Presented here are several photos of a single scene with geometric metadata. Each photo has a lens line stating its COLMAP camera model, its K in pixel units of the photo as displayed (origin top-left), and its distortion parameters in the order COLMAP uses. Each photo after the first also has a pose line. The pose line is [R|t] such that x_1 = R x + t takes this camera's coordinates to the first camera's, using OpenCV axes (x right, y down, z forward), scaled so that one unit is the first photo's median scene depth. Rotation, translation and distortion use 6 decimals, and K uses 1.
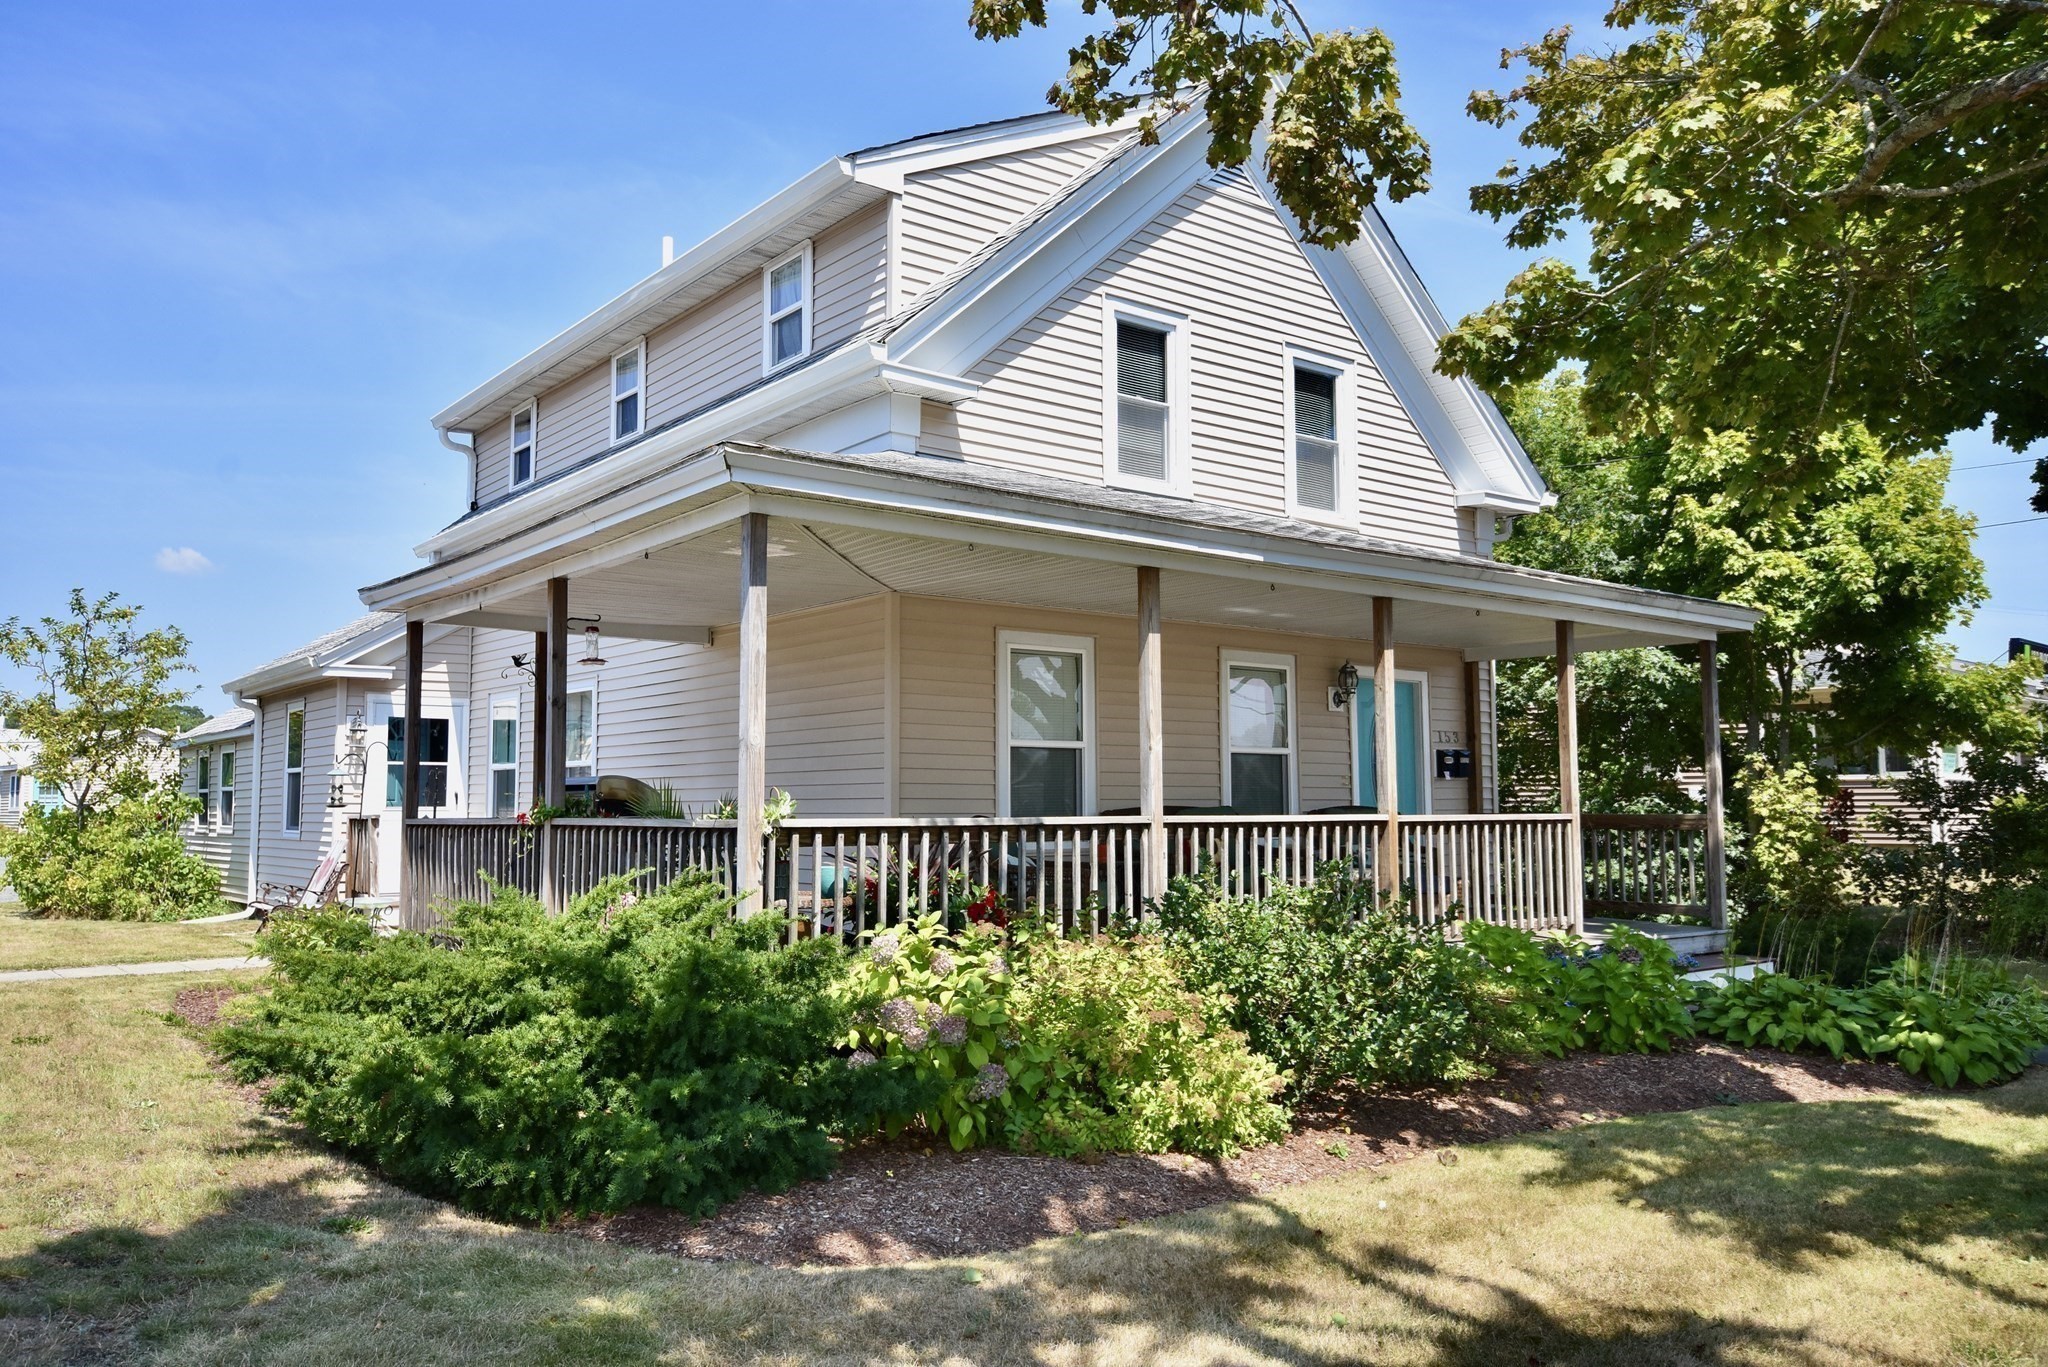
lens RADIAL K [[1558.6, 0, 1024.0], [0, 1558.6, 683.5], [0, 0, 1]] dist [-0.000690, -0.000057]
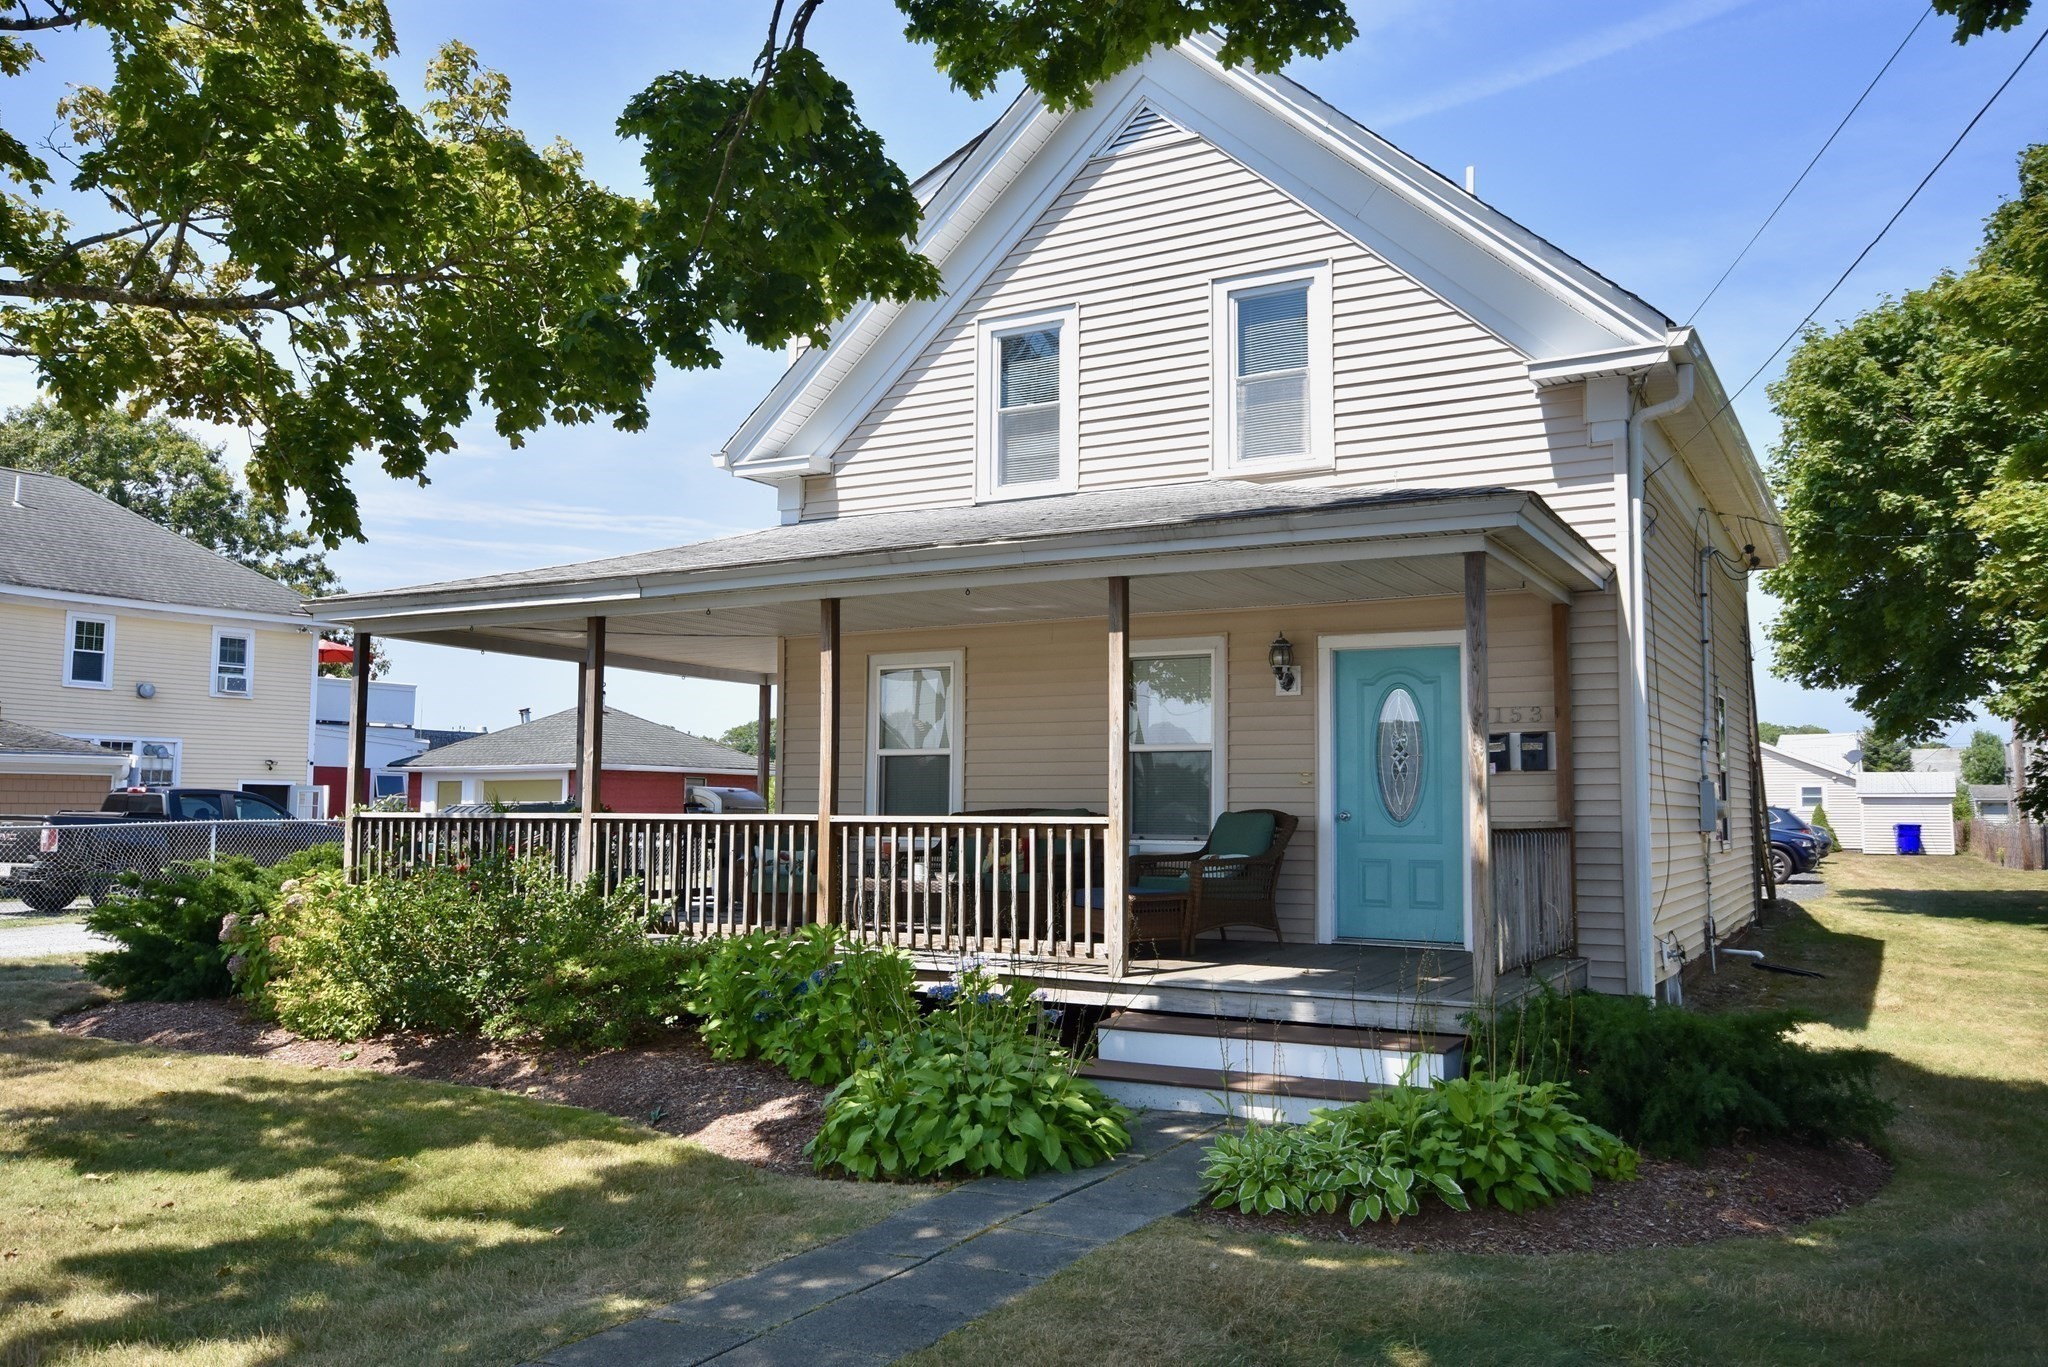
lens RADIAL K [[1534.8, 0, 1024.0], [0, 1534.8, 683.5], [0, 0, 1]] dist [0.085073, -0.000114]
pose [[0.380790, -0.067146, -0.922220, 1.003978], [0.066768, 0.996753, -0.045004, 0.043178], [0.922248, -0.044438, 0.384037, 0.612606]]
